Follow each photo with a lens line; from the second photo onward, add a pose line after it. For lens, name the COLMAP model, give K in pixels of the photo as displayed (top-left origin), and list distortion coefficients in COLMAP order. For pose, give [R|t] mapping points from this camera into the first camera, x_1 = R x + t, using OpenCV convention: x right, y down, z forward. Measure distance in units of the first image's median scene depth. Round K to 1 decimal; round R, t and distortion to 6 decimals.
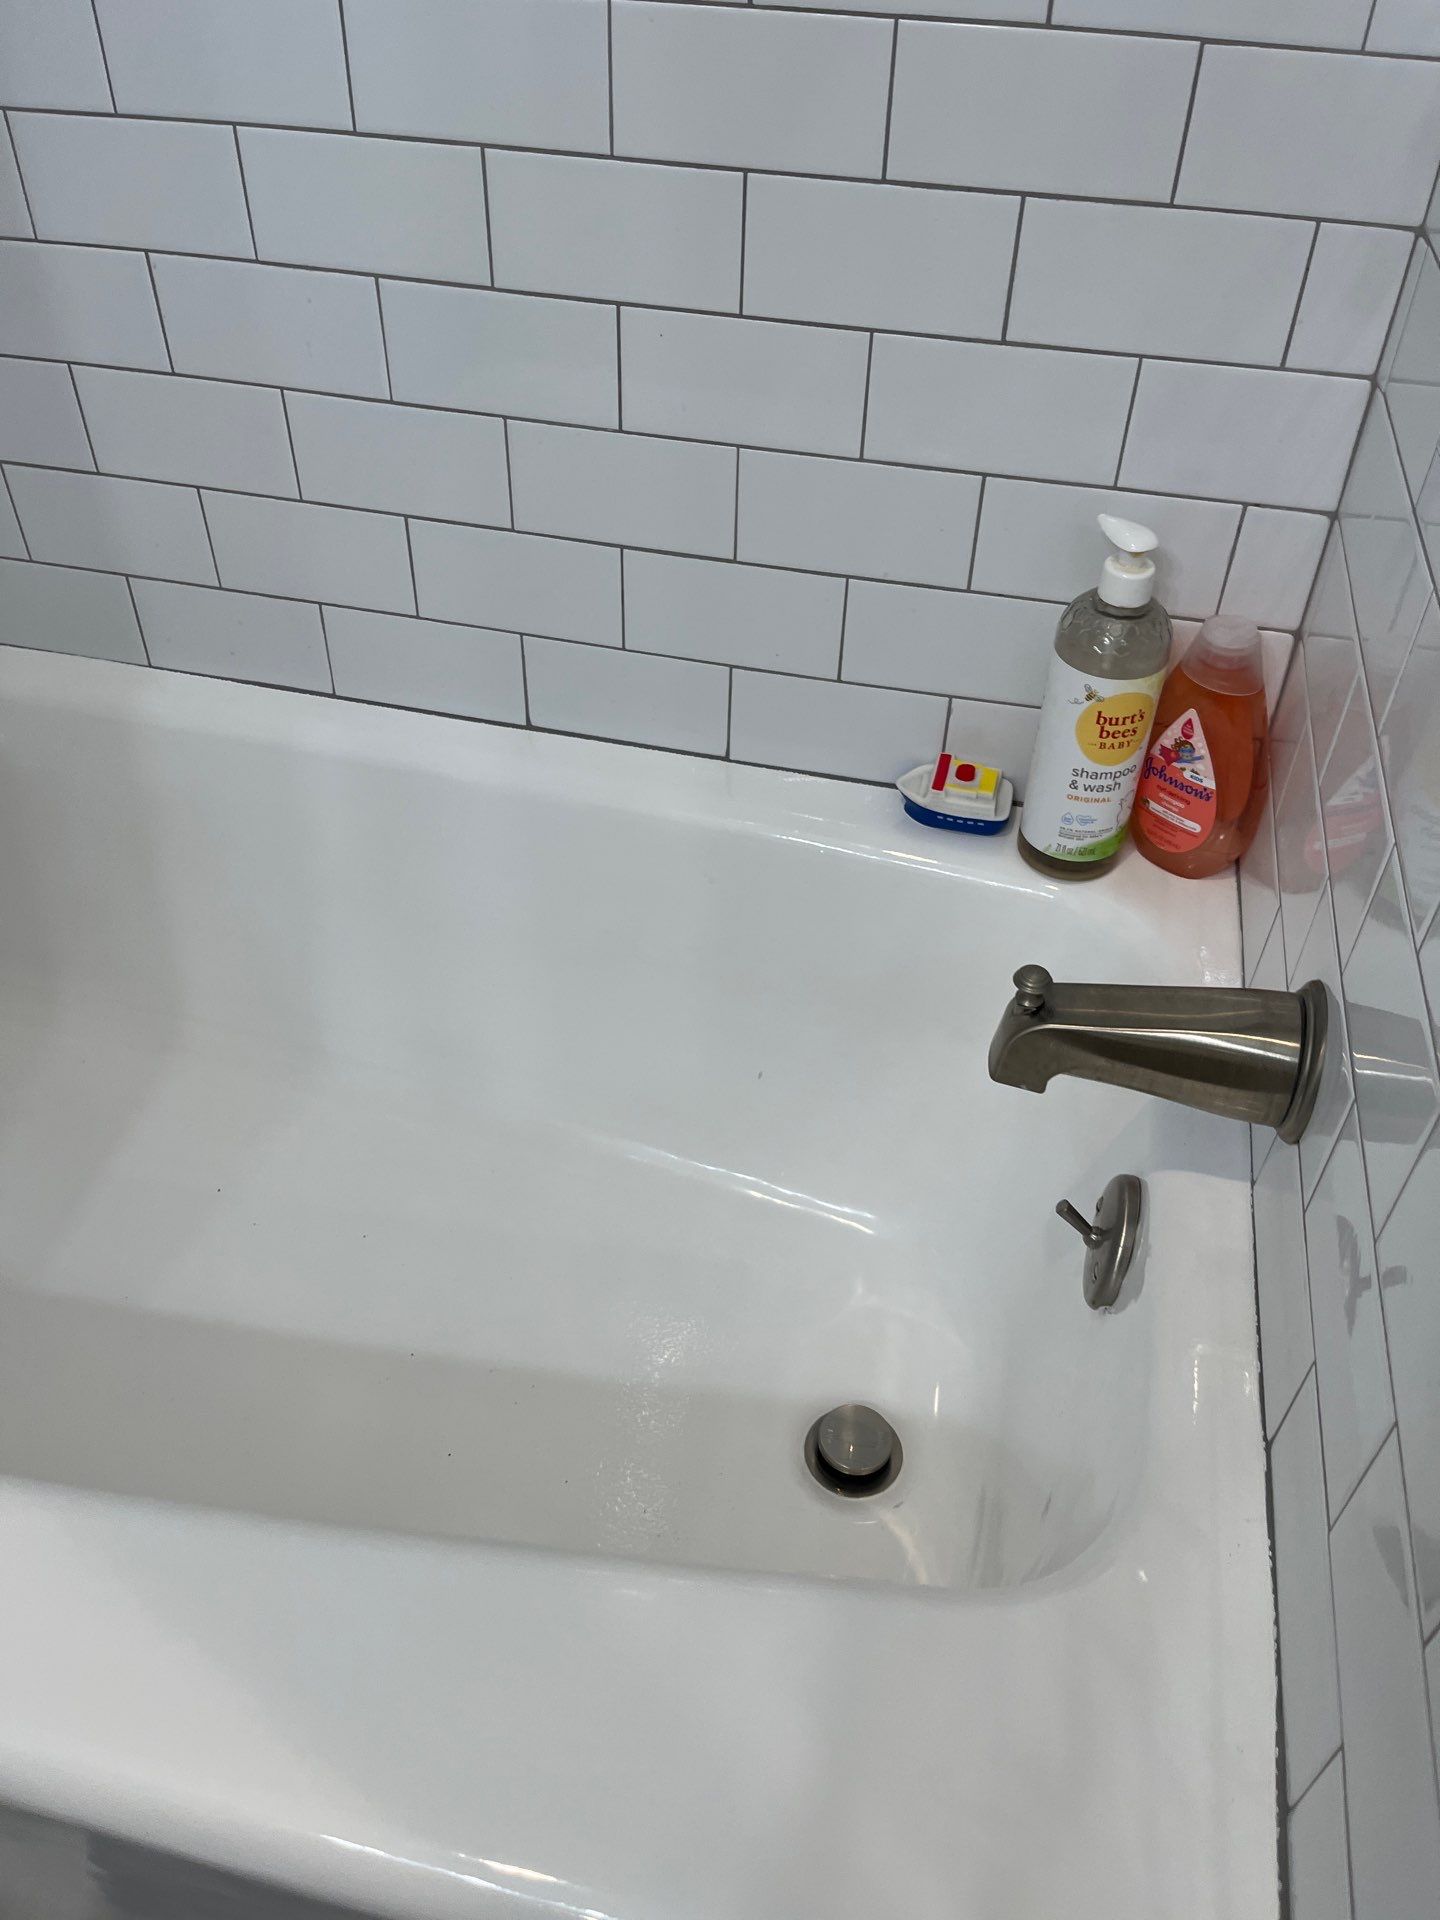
lens RADIAL K [[1445.6, 0, 737.2], [0, 1445.6, 944.5], [0, 0, 1]] dist [0.022017, -0.043428]
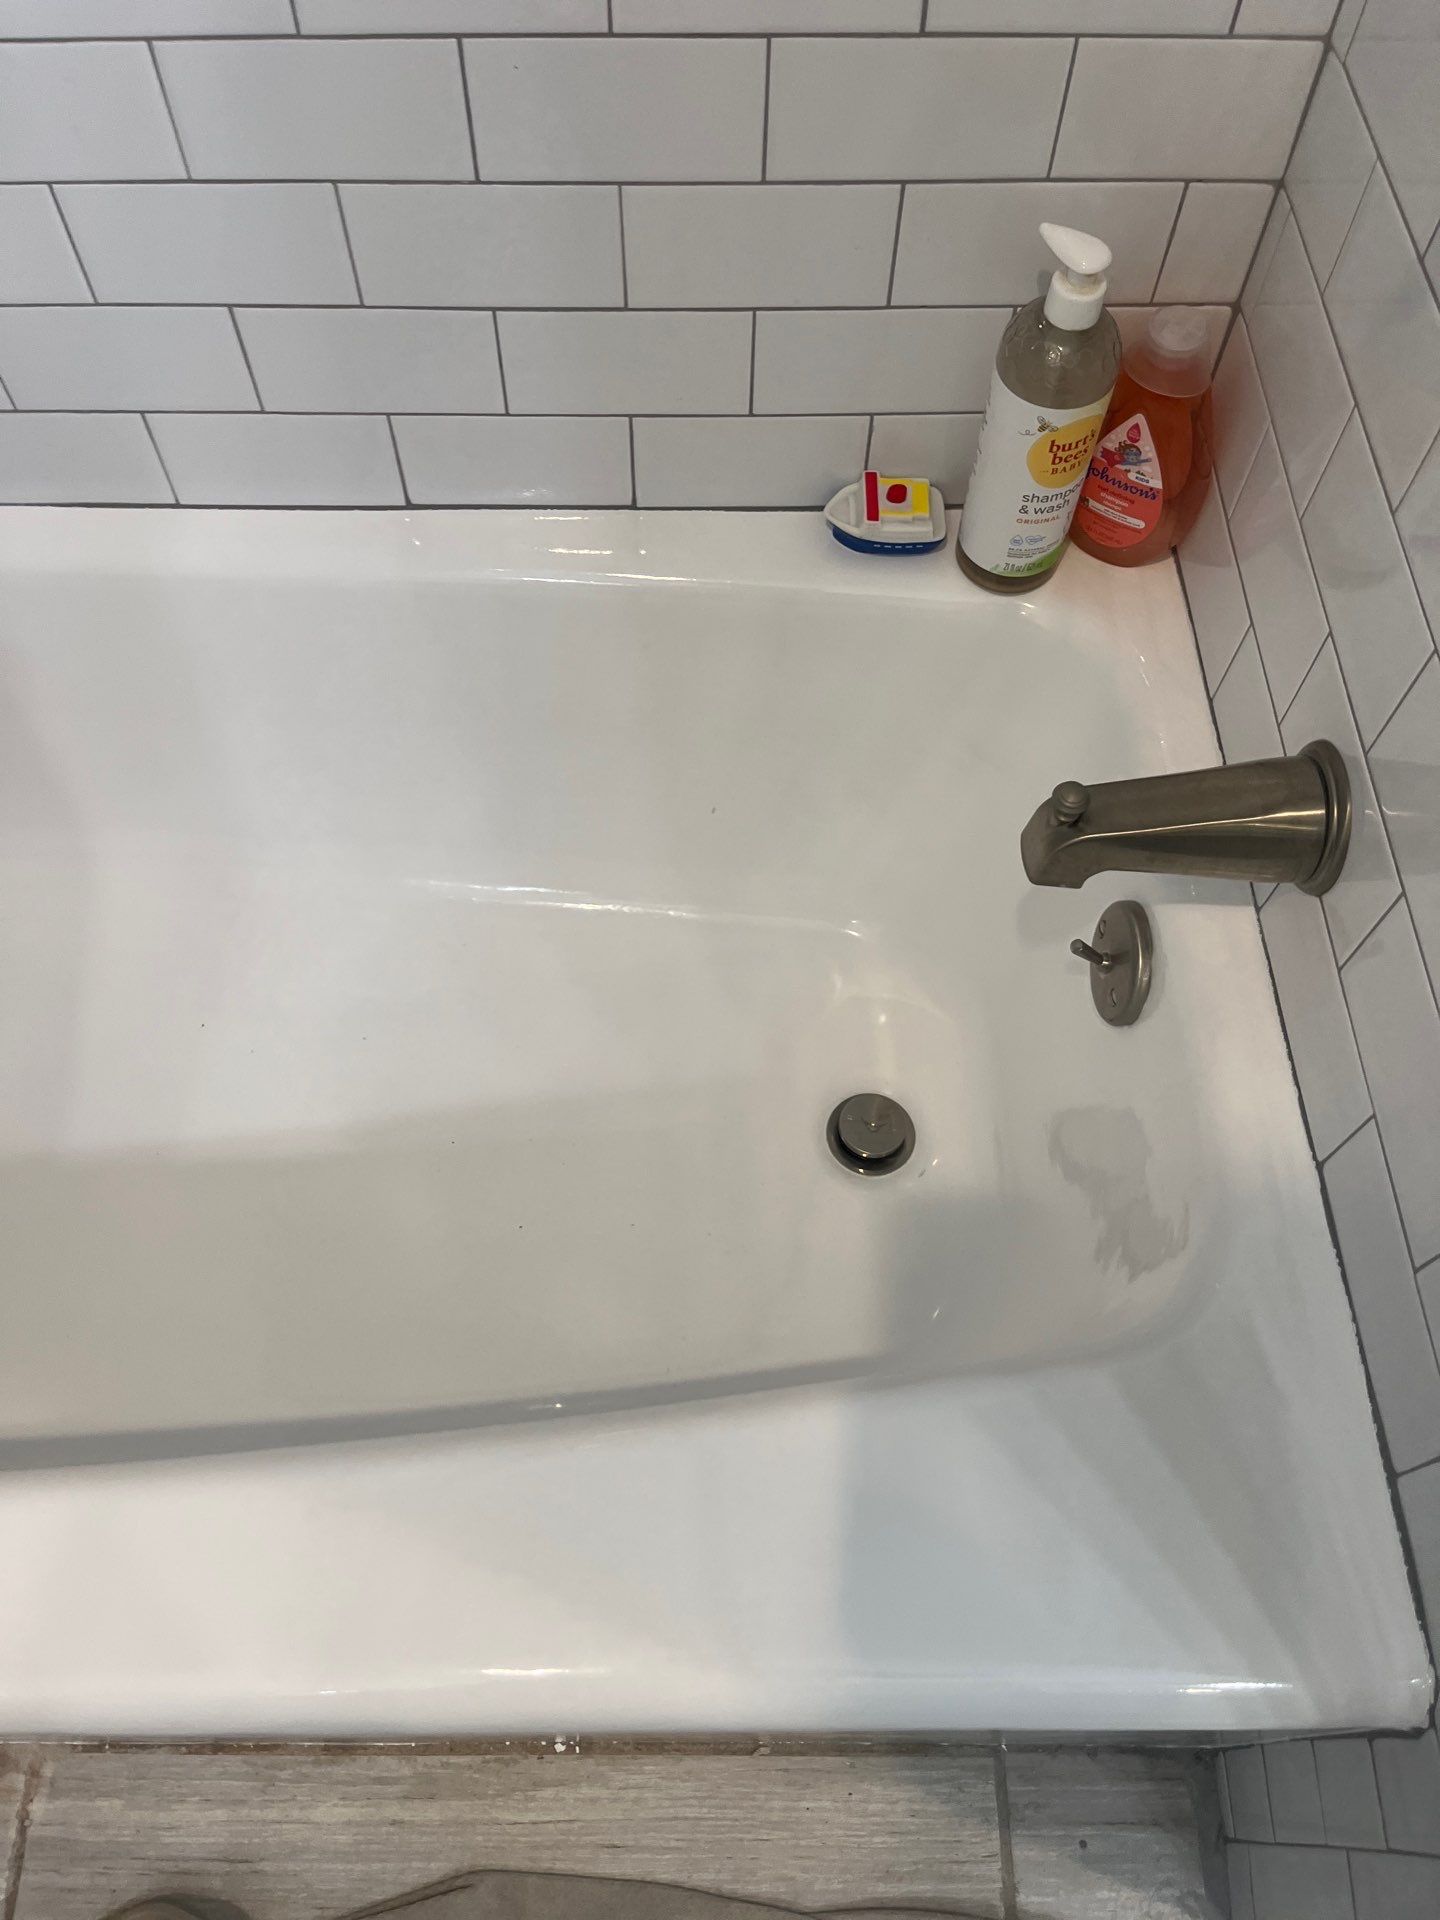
lens RADIAL K [[1445.6, 0, 723.5], [0, 1445.6, 962.3], [0, 0, 1]] dist [0.022017, -0.043428]
pose [[0.970812, -0.219010, 0.097765, -0.125753], [0.171788, 0.919416, 0.353785, -0.211649], [-0.167369, -0.326664, 0.930203, 0.030625]]
